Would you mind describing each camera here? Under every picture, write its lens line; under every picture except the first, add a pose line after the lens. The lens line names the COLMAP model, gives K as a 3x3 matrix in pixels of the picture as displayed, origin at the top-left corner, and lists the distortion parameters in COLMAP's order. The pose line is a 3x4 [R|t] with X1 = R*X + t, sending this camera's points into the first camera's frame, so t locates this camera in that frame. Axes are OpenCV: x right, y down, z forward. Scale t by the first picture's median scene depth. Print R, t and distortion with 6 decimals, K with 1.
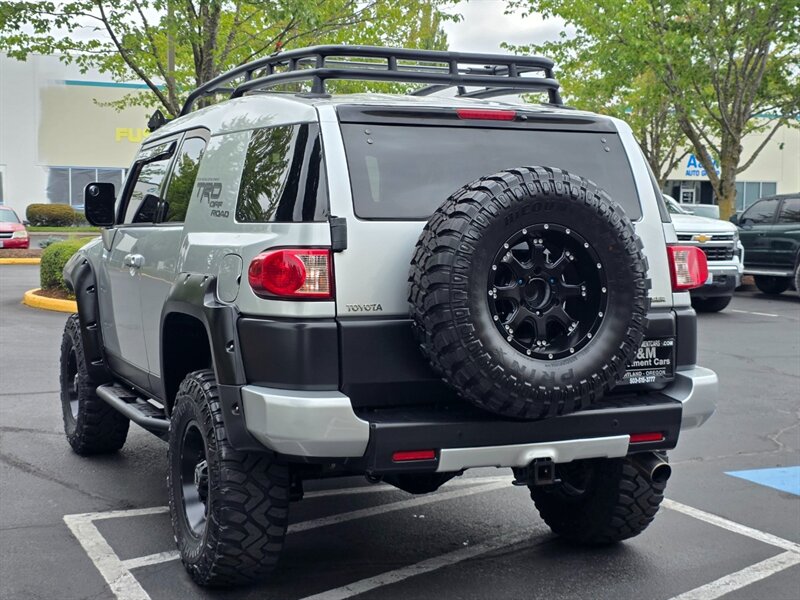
lens RADIAL K [[1213.7, 0, 400.0], [0, 1213.7, 300.0], [0, 0, 1]] dist [0.063661, -0.019983]
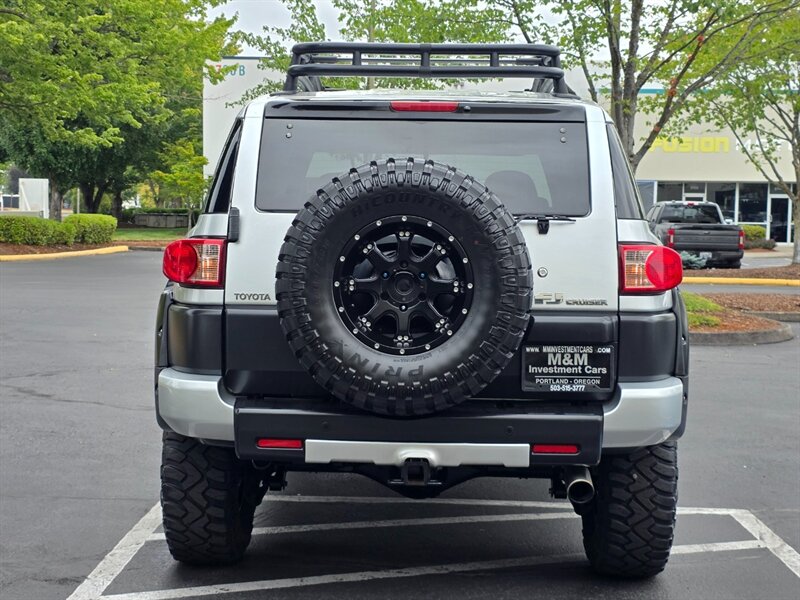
lens RADIAL K [[1329.4, 0, 410.5], [0, 1329.4, 300.1], [0, 0, 1]] dist [0.172404, -0.630967]
pose [[0.905997, 0.031468, -0.422113, 0.494589], [-0.039827, 0.999146, -0.010997, 0.014127], [0.421407, 0.026774, 0.906476, 0.028661]]
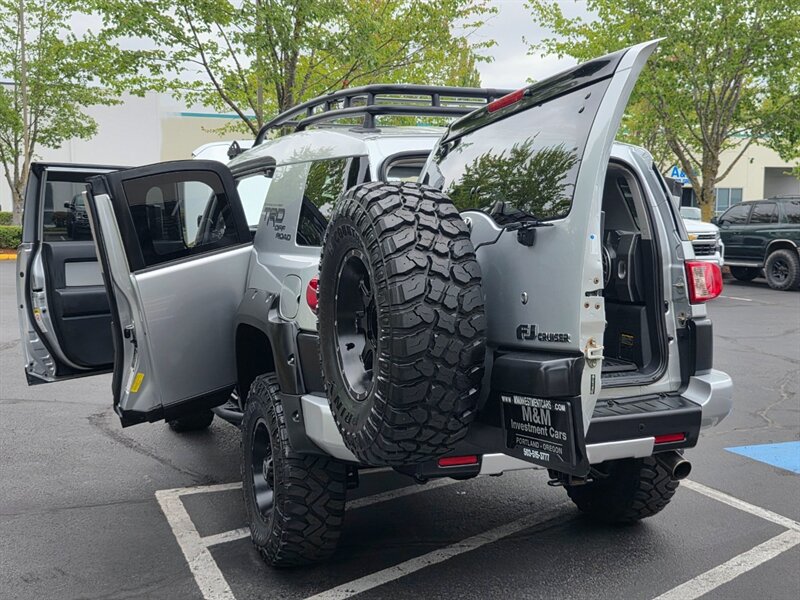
lens RADIAL K [[943.0, 0, 410.7], [0, 943.0, 294.5], [0, 0, 1]] dist [0.103057, -0.224056]
pose [[0.999432, -0.002810, -0.033577, -0.001747], [0.003285, 0.999895, 0.014121, -0.027902], [0.033533, -0.014223, 0.999336, 0.128449]]
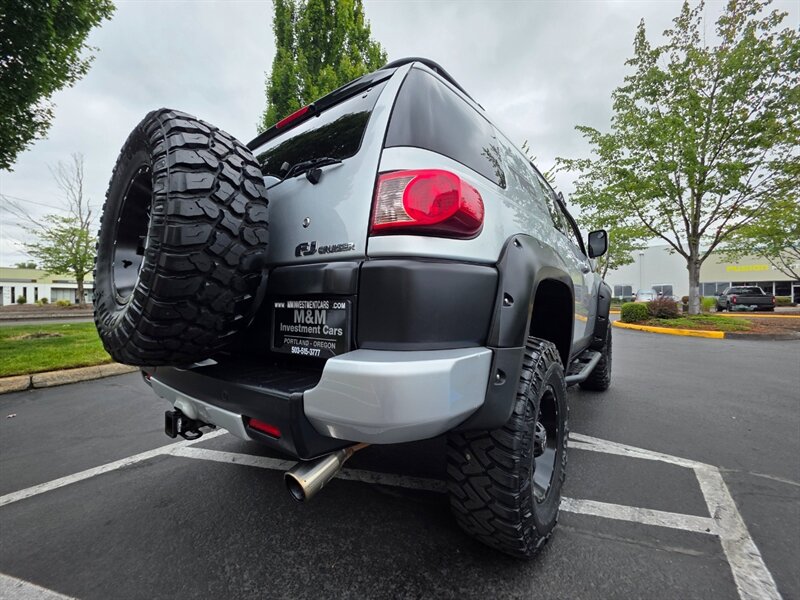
lens RADIAL K [[319.7, 0, 401.0], [0, 319.7, 299.7], [0, 0, 1]] dist [0.000135, -0.000119]
pose [[0.483876, -0.010053, -0.875079, 0.388307], [-0.060122, 0.997190, -0.044700, 0.037017], [0.873069, 0.074241, 0.481912, 0.912324]]
